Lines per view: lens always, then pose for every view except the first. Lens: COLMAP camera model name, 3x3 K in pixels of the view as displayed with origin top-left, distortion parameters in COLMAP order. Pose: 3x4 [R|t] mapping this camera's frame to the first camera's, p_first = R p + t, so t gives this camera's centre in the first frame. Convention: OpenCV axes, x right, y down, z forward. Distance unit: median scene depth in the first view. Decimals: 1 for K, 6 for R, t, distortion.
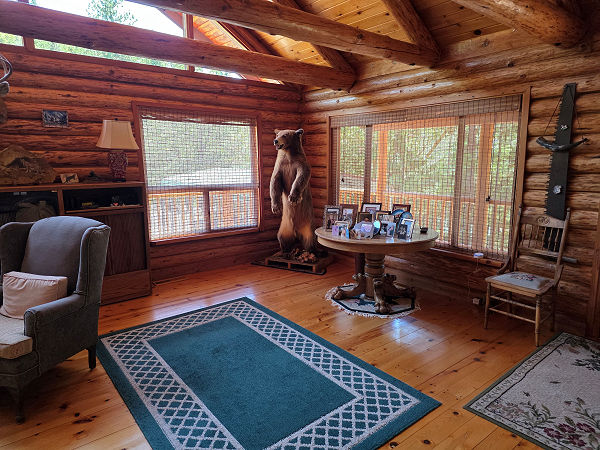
lens RADIAL K [[394.2, 0, 300.0], [0, 394.2, 225.0], [0, 0, 1]] dist [0.051459, -0.054284]
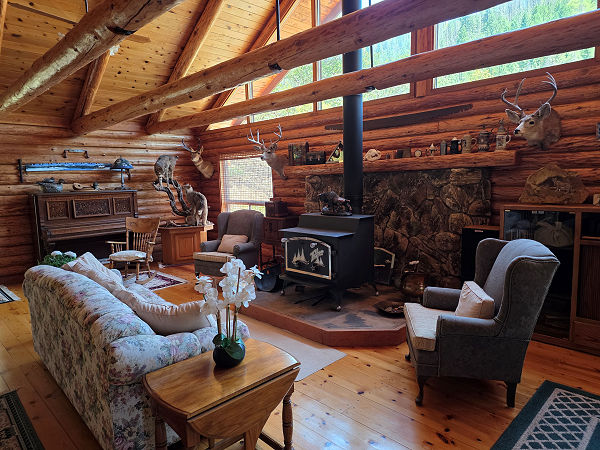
lens RADIAL K [[394.2, 0, 300.0], [0, 394.2, 225.0], [0, 0, 1]] dist [0.051459, -0.054284]
pose [[0.086698, 0.118060, -0.989215, 0.256291], [-0.140800, 0.984438, 0.105150, -0.070966], [0.986235, 0.130165, 0.101971, 0.316250]]
